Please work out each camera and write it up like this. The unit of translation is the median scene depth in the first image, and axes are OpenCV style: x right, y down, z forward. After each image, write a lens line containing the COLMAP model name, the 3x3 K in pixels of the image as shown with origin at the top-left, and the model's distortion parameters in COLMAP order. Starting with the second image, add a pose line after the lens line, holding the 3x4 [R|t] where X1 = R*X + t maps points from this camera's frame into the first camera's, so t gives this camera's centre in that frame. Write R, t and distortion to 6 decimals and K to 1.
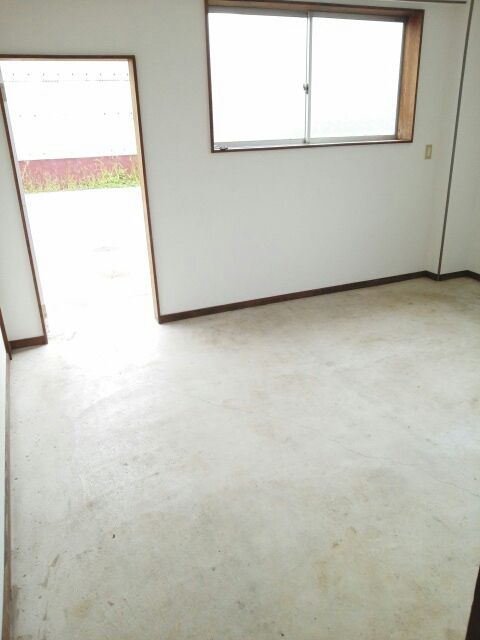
lens RADIAL K [[501.4, 0, 240.6], [0, 501.4, 318.4], [0, 0, 1]] dist [0.011552, -0.050384]
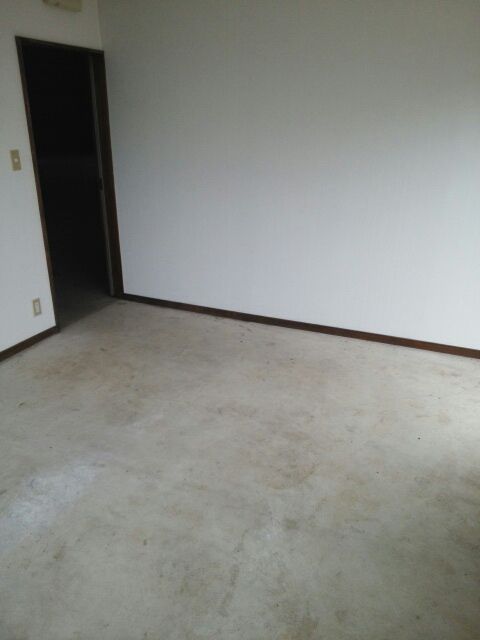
lens RADIAL K [[529.1, 0, 239.6], [0, 529.1, 318.3], [0, 0, 1]] dist [0.010714, -0.019358]
pose [[-0.724597, 0.273772, -0.632462, 0.547527], [-0.247751, 0.752884, 0.609742, -0.462134], [0.643101, 0.598510, -0.477710, 1.093421]]
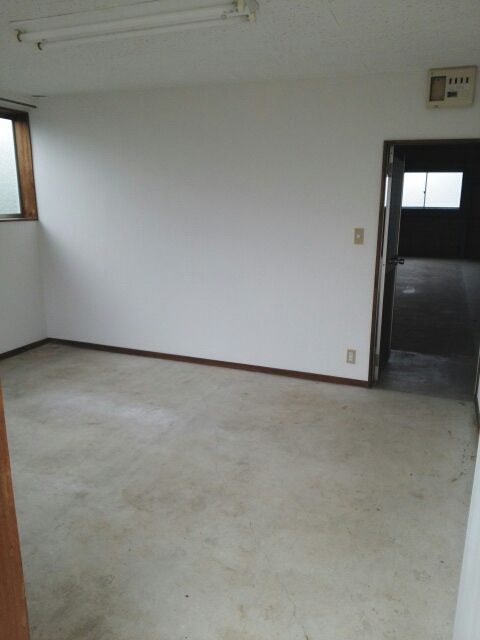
lens RADIAL K [[501.4, 0, 240.2], [0, 501.4, 321.0], [0, 0, 1]] dist [0.011552, -0.050384]
pose [[-0.710724, -0.141551, 0.689082, -0.487680], [0.272431, 0.847727, 0.455127, -0.418828], [-0.648577, 0.511197, -0.563937, 1.116699]]
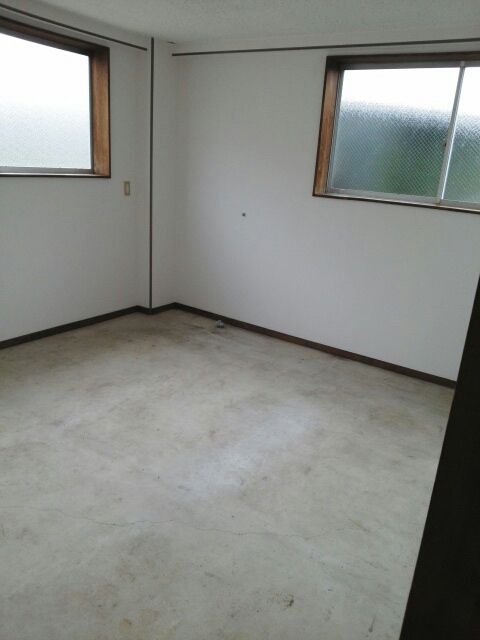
lens RADIAL K [[501.4, 0, 243.4], [0, 501.4, 321.6], [0, 0, 1]] dist [0.011552, -0.050384]
pose [[0.826338, -0.087066, 0.556403, -0.024648], [0.117515, 0.992886, -0.019160, -0.029018], [-0.550777, 0.081218, 0.830691, 0.082455]]
